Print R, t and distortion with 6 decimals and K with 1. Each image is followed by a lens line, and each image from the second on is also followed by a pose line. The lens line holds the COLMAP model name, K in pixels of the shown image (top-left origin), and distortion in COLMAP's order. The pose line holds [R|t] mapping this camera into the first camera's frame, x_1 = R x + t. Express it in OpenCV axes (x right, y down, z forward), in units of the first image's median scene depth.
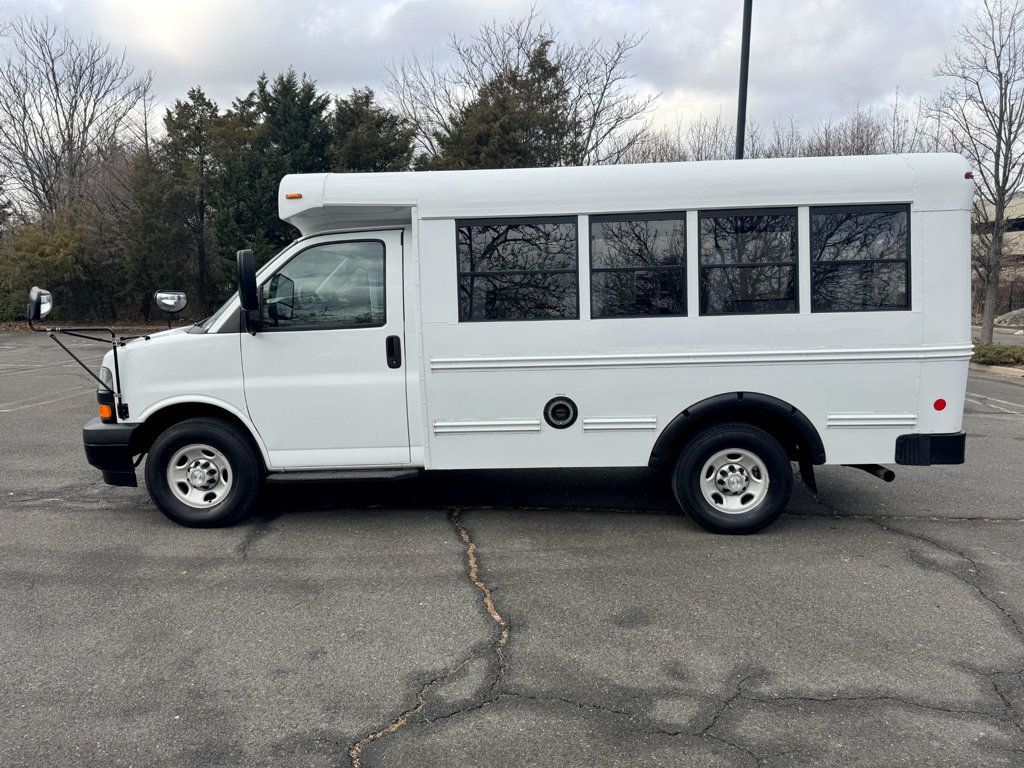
lens RADIAL K [[720.2, 0, 511.1], [0, 720.2, 382.5], [0, 0, 1]] dist [0.049452, -0.051690]
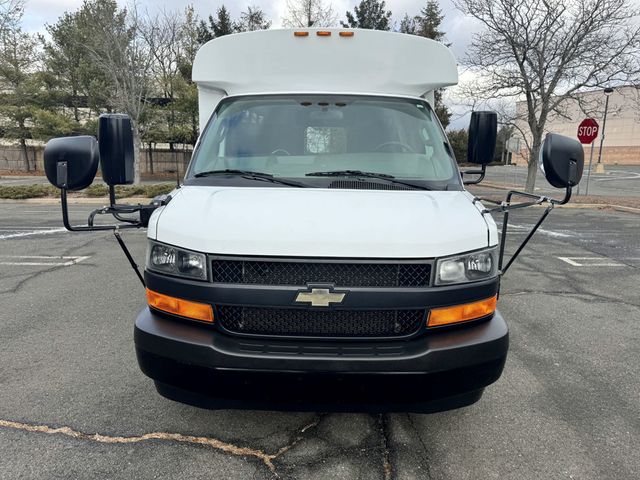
lens RADIAL K [[450.1, 0, 320.2], [0, 450.1, 243.0], [0, 0, 1]] dist [0.049452, -0.051690]
pose [[-0.025671, -0.192308, 0.980999, -1.073151], [0.117526, 0.973936, 0.193999, -0.144900], [-0.992738, 0.120273, -0.002401, 1.249247]]
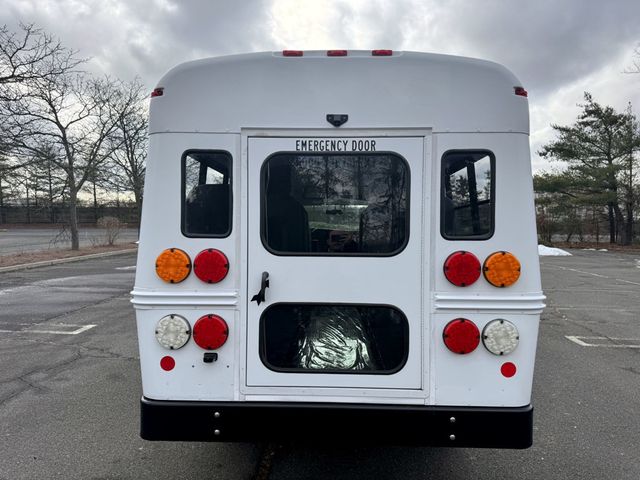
lens RADIAL K [[450.1, 0, 321.3], [0, 450.1, 236.1], [0, 0, 1]] dist [0.049452, -0.051690]
pose [[-0.003788, 0.031382, -0.999500, 1.128993], [-0.144482, 0.989003, 0.031600, -0.159326], [0.989500, 0.144530, 0.000788, 1.171373]]
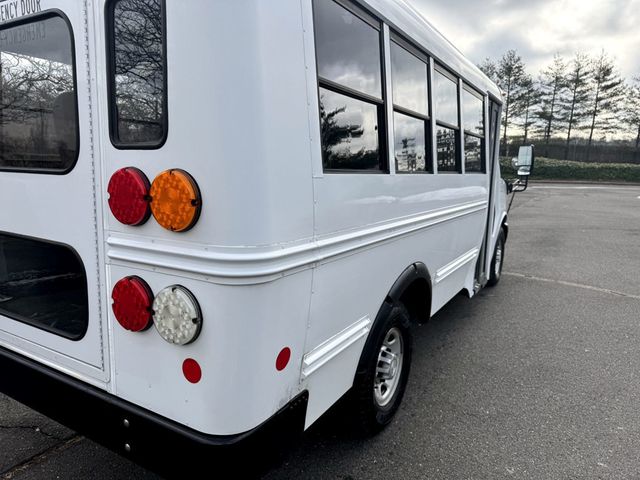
lens RADIAL K [[450.1, 0, 317.2], [0, 450.1, 244.8], [0, 0, 1]] dist [0.049452, -0.051690]
pose [[-0.495015, 0.159399, -0.854138, 0.833655], [-0.125632, 0.959568, 0.251885, -0.191176], [0.859754, 0.231994, -0.454975, 1.581211]]
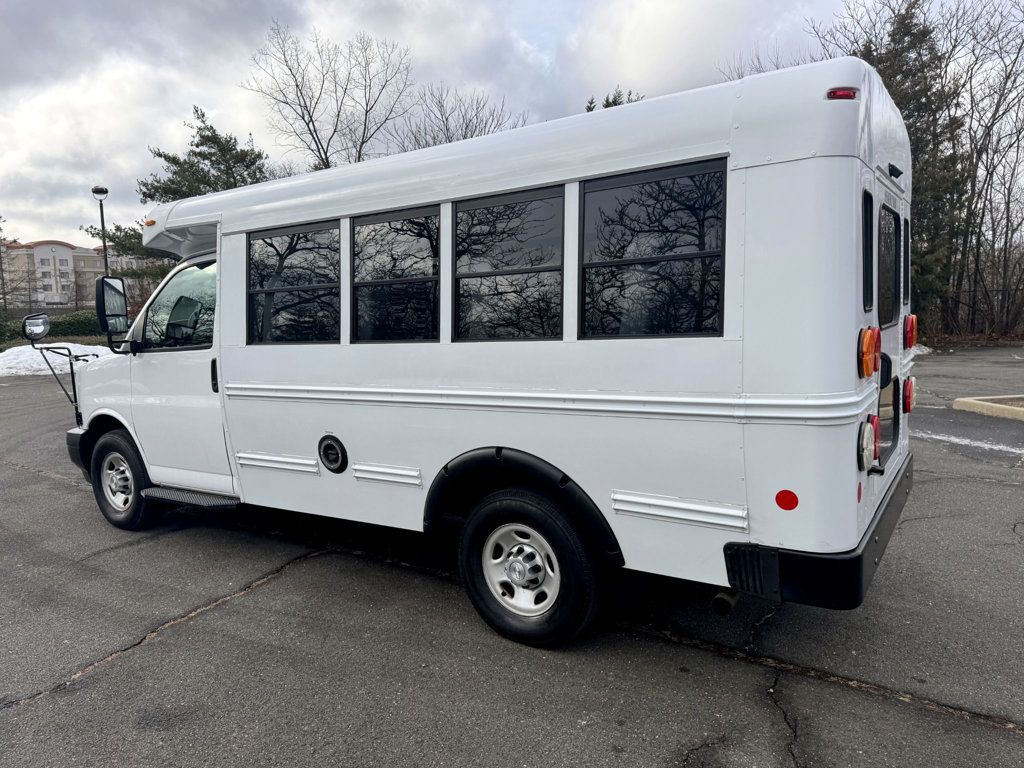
lens RADIAL K [[720.2, 0, 509.7], [0, 720.2, 387.8], [0, 0, 1]] dist [0.049452, -0.051690]
pose [[0.848580, 0.042257, -0.527377, 0.689390], [-0.049021, 0.998797, 0.001154, -0.046509], [0.526791, 0.024874, 0.849631, 0.387801]]
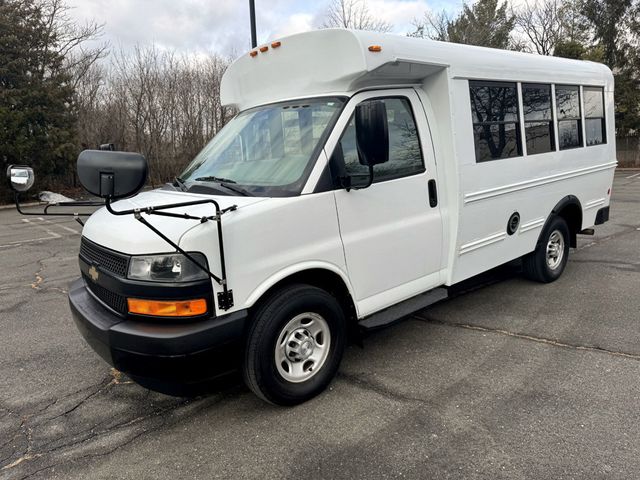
lens RADIAL K [[450.1, 0, 317.7], [0, 450.1, 244.2], [0, 0, 1]] dist [0.049452, -0.051690]
pose [[0.745835, -0.170068, 0.644055, -0.806318], [0.141621, 0.985240, 0.096159, -0.059169], [-0.650902, 0.019493, 0.758912, 0.569606]]
